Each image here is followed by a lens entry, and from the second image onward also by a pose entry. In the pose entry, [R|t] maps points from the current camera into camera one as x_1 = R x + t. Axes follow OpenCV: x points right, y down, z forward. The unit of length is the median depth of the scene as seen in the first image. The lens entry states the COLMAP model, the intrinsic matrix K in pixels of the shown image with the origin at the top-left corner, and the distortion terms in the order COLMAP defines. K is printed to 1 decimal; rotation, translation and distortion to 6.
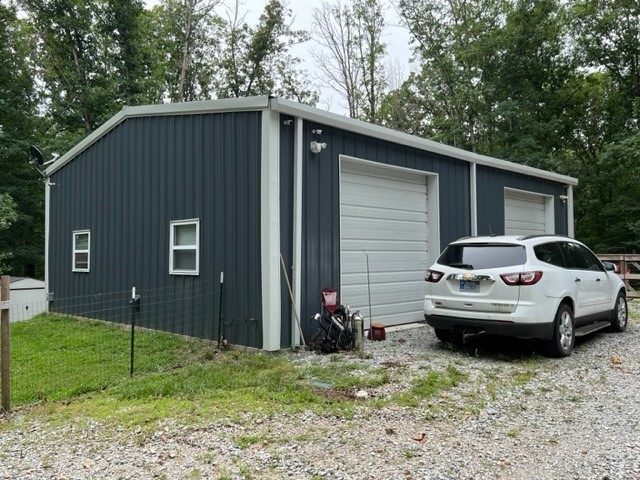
lens RADIAL K [[520.6, 0, 320.0], [0, 520.6, 240.0], [0, 0, 1]] dist [0.030071, -0.009596]
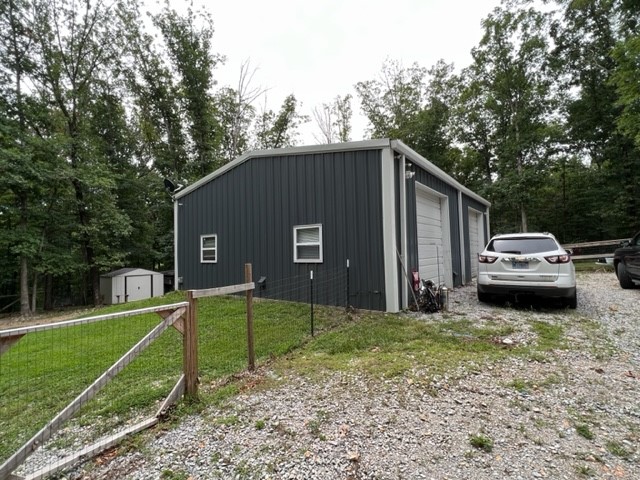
lens RADIAL K [[302.6, 0, 320.0], [0, 302.6, 240.0], [0, 0, 1]] dist [-0.002871, 0.000129]
pose [[0.992894, -0.012820, 0.118306, -0.316207], [0.014170, 0.999844, -0.010574, 0.012702], [-0.118152, 0.012176, 0.992921, 0.145725]]
